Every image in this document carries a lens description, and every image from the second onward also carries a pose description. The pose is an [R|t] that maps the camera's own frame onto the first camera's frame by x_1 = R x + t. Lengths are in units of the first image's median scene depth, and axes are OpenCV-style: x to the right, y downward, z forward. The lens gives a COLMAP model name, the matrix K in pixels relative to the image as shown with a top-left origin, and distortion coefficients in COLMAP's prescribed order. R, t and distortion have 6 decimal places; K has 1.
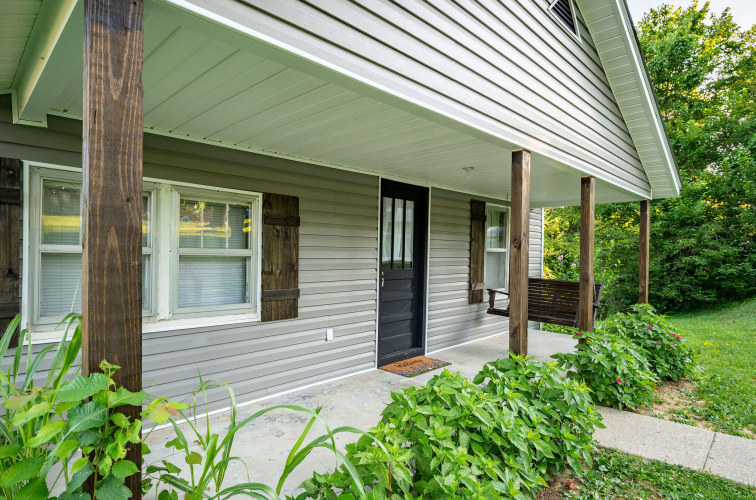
lens RADIAL K [[411.7, 0, 375.2], [0, 411.7, 249.4], [0, 0, 1]] dist [0.000206, -0.000003]
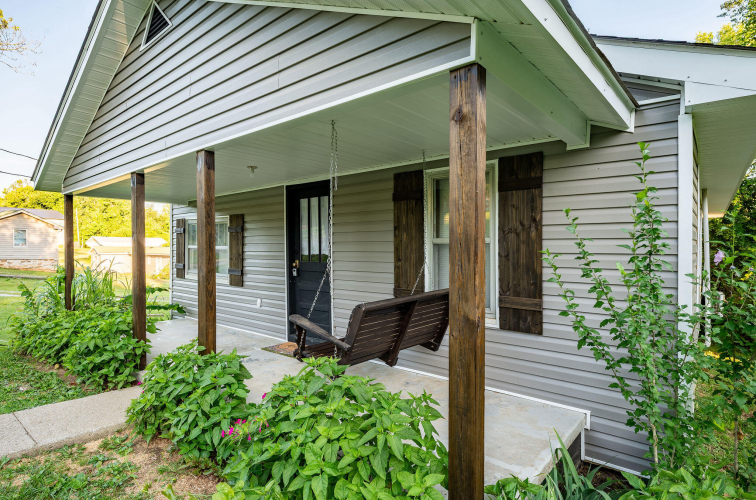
lens RADIAL K [[411.7, 0, 375.2], [0, 411.7, 249.4], [0, 0, 1]] dist [0.000206, -0.000003]
pose [[0.075538, -0.015164, -0.997028, 1.385840], [-0.000334, 0.999884, -0.015233, 0.037222], [0.997143, 0.001483, 0.075524, 1.300729]]
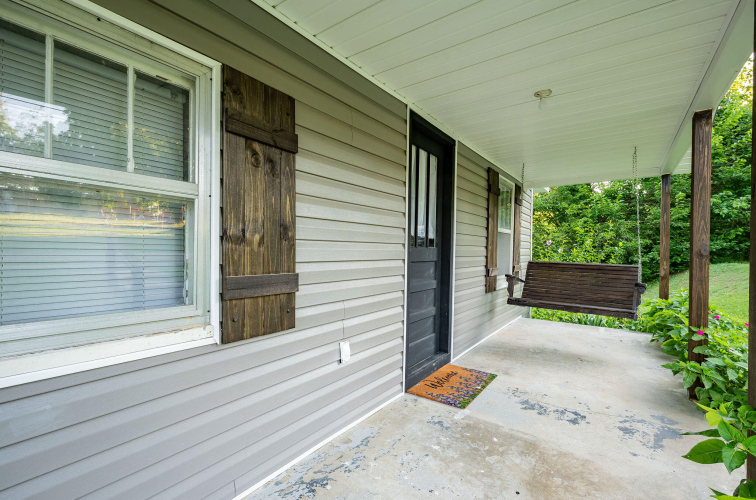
lens RADIAL K [[337.5, 0, 378.0], [0, 337.5, 250.0], [0, 0, 1]] dist [0.001371, 0.000019]
pose [[0.985924, -0.006693, 0.167058, -0.143729], [0.006504, 0.999977, 0.001682, 0.061251], [-0.167066, -0.000572, 0.985946, 0.519115]]
